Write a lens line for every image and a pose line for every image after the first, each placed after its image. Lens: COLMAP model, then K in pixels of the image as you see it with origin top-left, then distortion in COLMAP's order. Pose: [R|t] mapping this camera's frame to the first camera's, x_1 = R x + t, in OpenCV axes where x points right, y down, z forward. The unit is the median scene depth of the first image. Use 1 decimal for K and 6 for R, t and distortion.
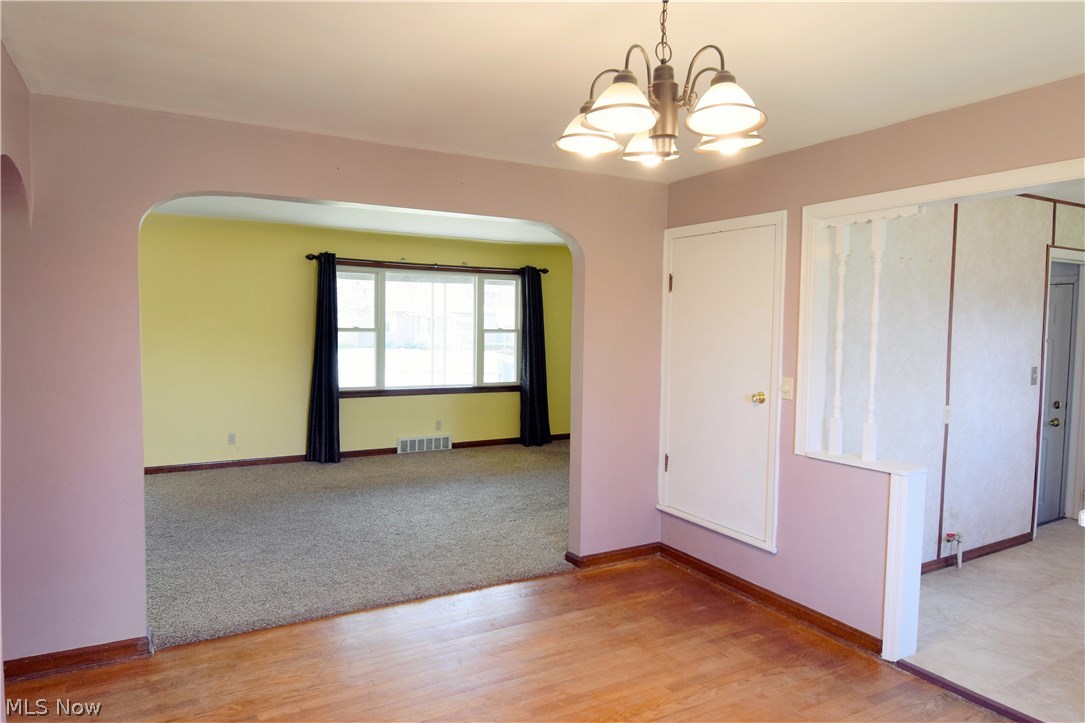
lens RADIAL K [[677.7, 0, 535.9], [0, 677.7, 361.5], [0, 0, 1]] dist [-0.017224, -0.000829]
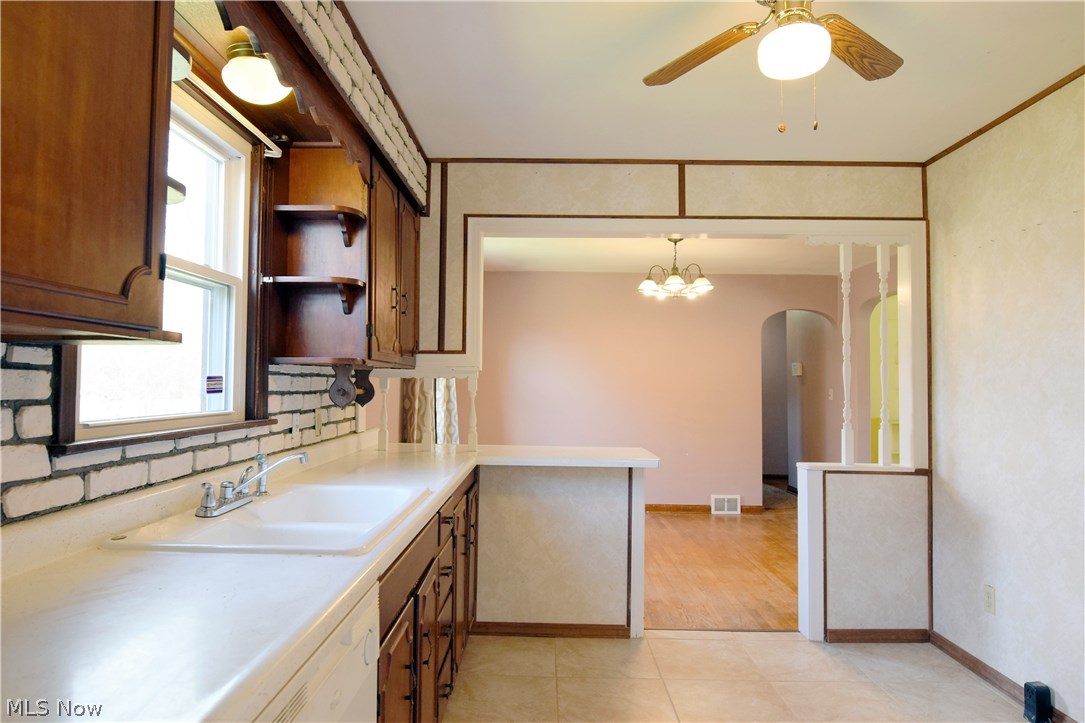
lens RADIAL K [[677.7, 0, 535.9], [0, 677.7, 361.5], [0, 0, 1]] dist [-0.017224, -0.000829]
pose [[-0.499742, -0.047149, -0.864890, 1.340126], [-0.061143, 0.997947, -0.019074, 0.026746], [0.864013, 0.043350, -0.501599, 0.880356]]
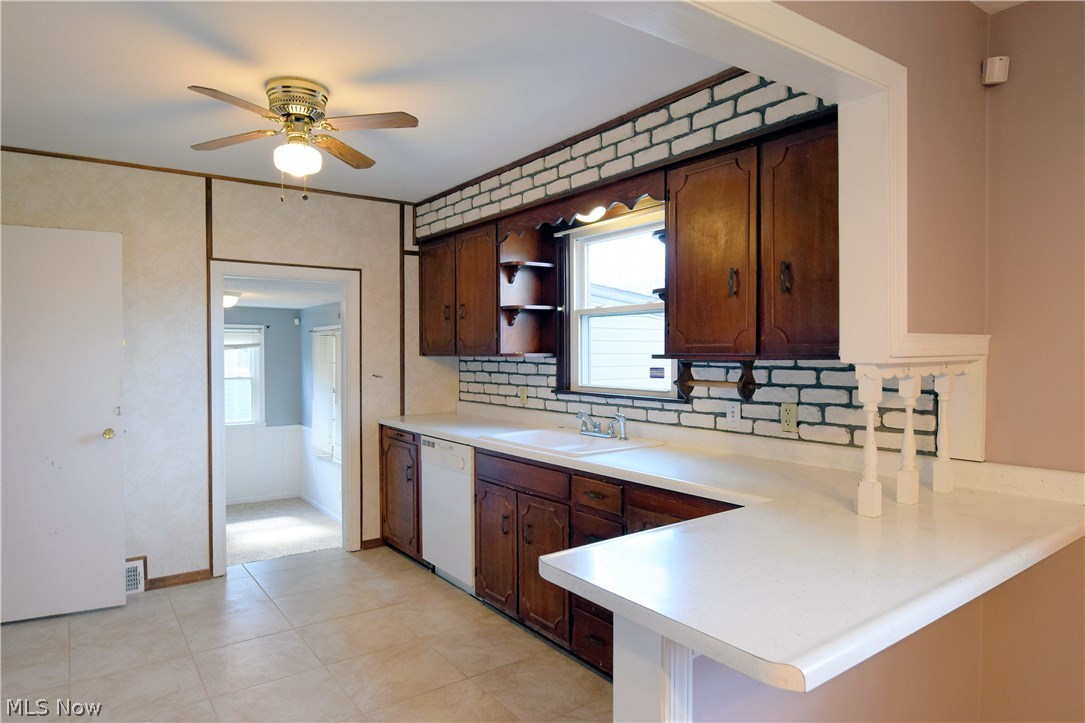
lens RADIAL K [[659.4, 0, 537.3], [0, 659.4, 361.8], [0, 0, 1]] dist [-0.013232, -0.005061]
pose [[-0.111605, -0.031171, 0.993264, 0.210348], [0.057306, 0.997643, 0.037748, -0.003898], [-0.992099, 0.061133, -0.109556, 0.645725]]
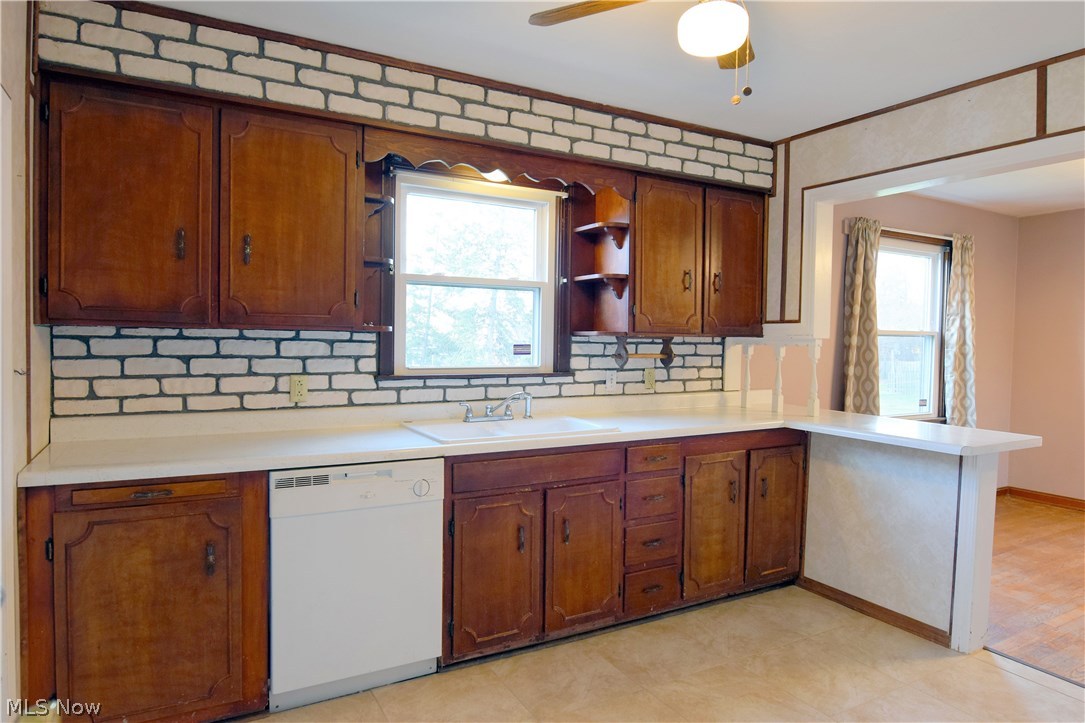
lens RADIAL K [[659.4, 0, 537.3], [0, 659.4, 361.8], [0, 0, 1]] dist [-0.013232, -0.005061]
pose [[-0.999583, -0.028264, -0.005832, 0.998817], [-0.028674, 0.995547, 0.089797, -0.010623], [0.003268, 0.089927, -0.995943, 1.243870]]
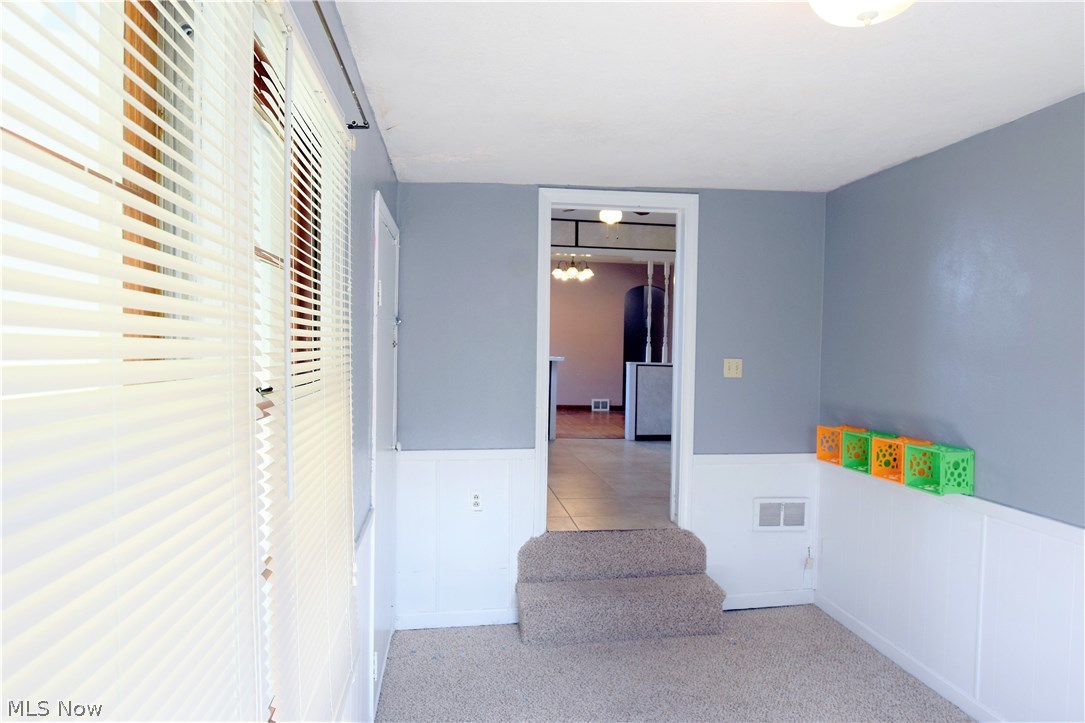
lens RADIAL K [[659.4, 0, 537.3], [0, 659.4, 361.8], [0, 0, 1]] dist [-0.013232, -0.005061]
pose [[-0.362934, 0.004381, -0.931804, 2.217183], [-0.075330, 0.996578, 0.034027, 0.074979], [0.928765, 0.082542, -0.361362, 1.174109]]
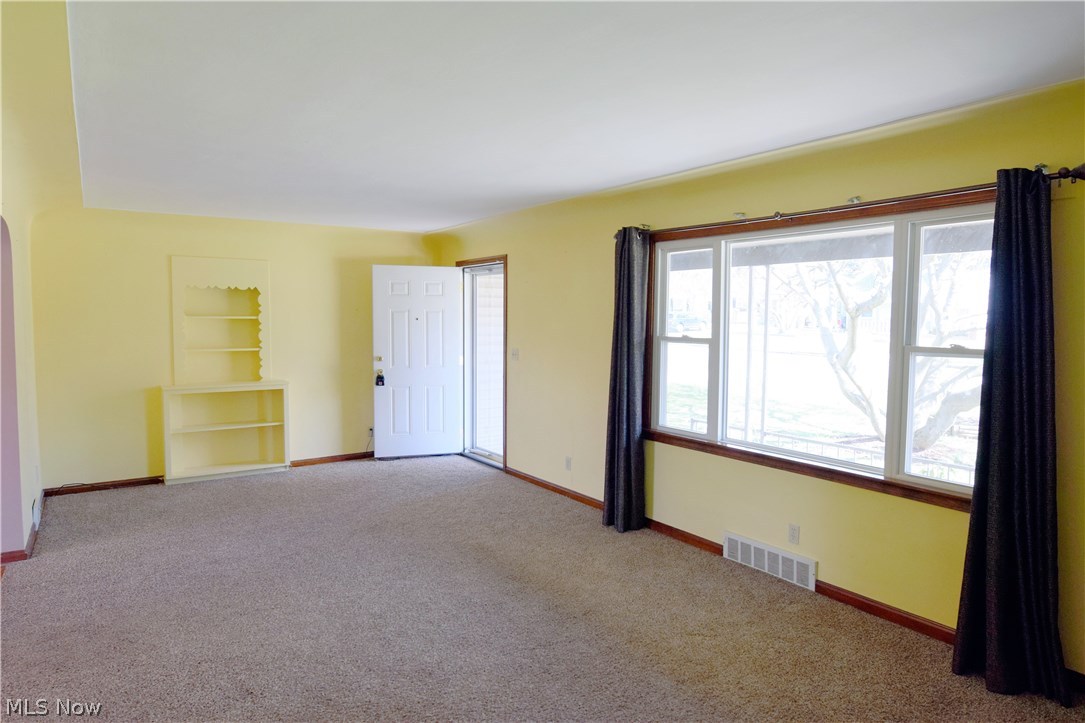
lens RADIAL K [[659.4, 0, 537.3], [0, 659.4, 361.8], [0, 0, 1]] dist [-0.013232, -0.005061]
pose [[0.084086, 0.054013, -0.994994, 0.617862], [-0.062363, 0.996858, 0.048844, -0.087678], [0.994505, 0.057944, 0.087190, 1.474229]]
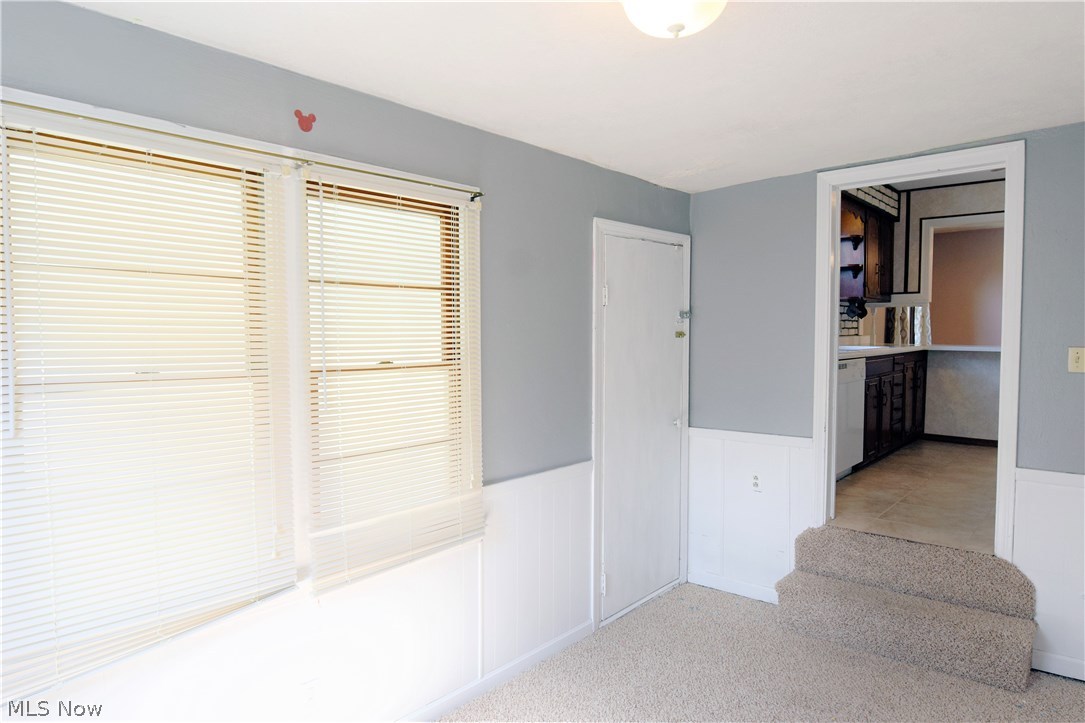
lens RADIAL K [[659.4, 0, 537.3], [0, 659.4, 361.8], [0, 0, 1]] dist [-0.013232, -0.005061]
pose [[-0.943651, 0.002363, -0.330934, 2.023620], [-0.030629, 0.995059, 0.094445, 0.048772], [0.329522, 0.099260, -0.938916, 1.556840]]
